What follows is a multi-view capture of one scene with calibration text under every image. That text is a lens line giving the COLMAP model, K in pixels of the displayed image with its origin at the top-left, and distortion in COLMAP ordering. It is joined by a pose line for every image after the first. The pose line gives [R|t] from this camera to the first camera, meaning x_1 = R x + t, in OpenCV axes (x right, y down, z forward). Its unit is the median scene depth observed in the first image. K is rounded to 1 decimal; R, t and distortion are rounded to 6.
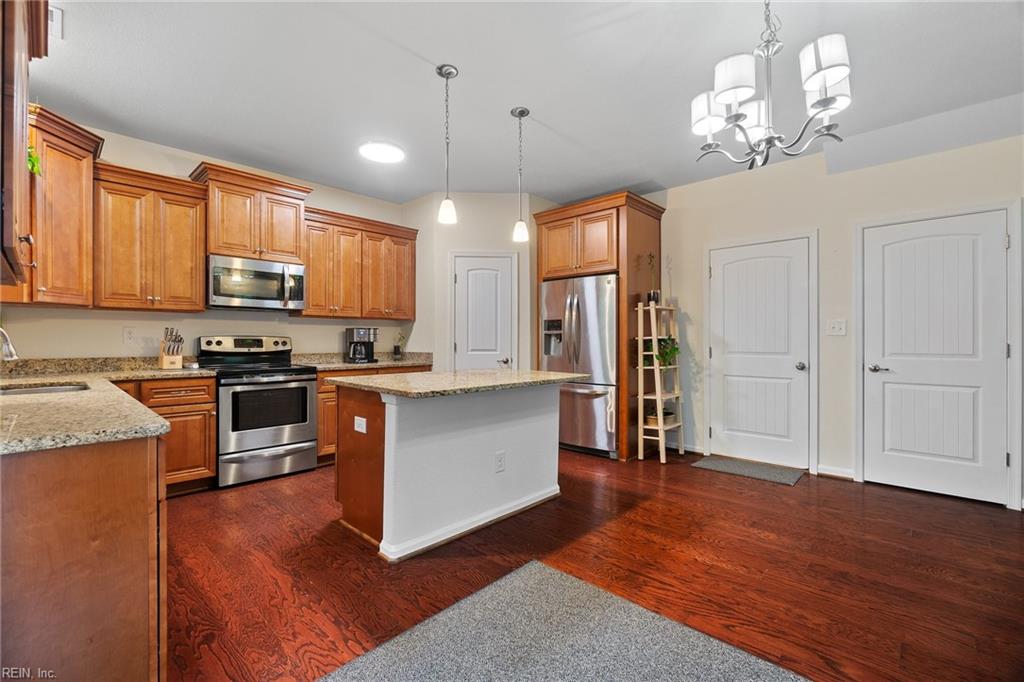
lens RADIAL K [[444.1, 0, 498.3], [0, 444.1, 340.1], [0, 0, 1]] dist [-0.006551, -0.000821]
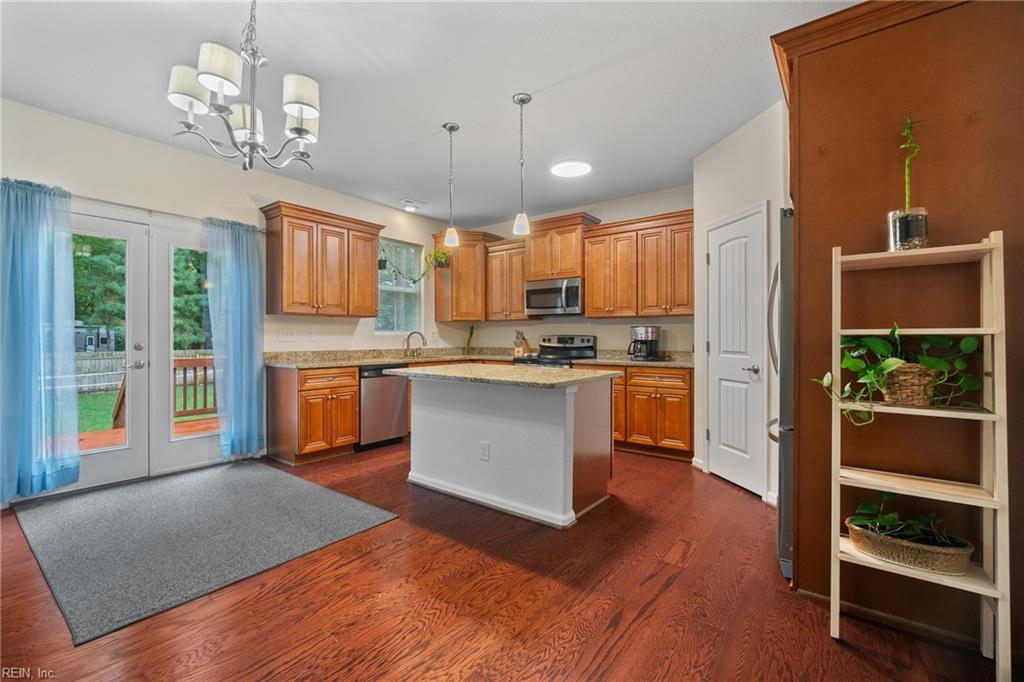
lens RADIAL K [[444.1, 0, 497.6], [0, 444.1, 338.4], [0, 0, 1]] dist [-0.006551, -0.000821]
pose [[0.100213, 0.000873, -0.994966, 0.760997], [-0.002534, 0.999997, 0.000622, 0.000503], [0.994963, 0.002459, 0.100215, 0.655622]]
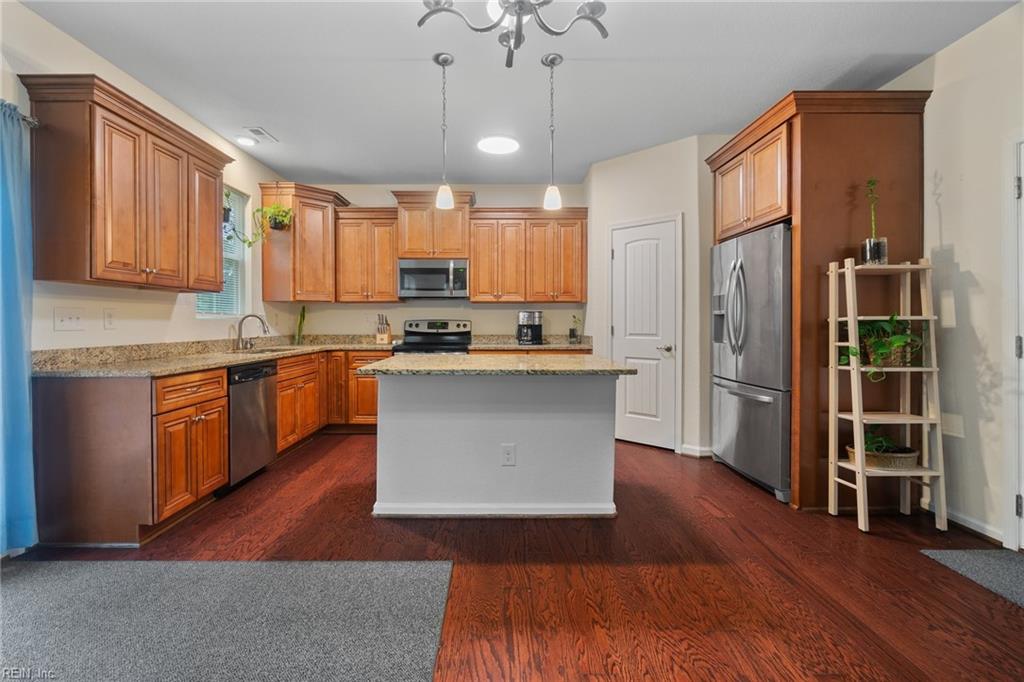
lens RADIAL K [[444.1, 0, 500.0], [0, 444.1, 326.8], [0, 0, 1]] dist [-0.006551, -0.000821]
pose [[0.698330, 0.005563, -0.715754, 0.460454], [0.000145, 0.999969, 0.007914, 0.000558], [0.715776, -0.005631, 0.698308, 0.245703]]
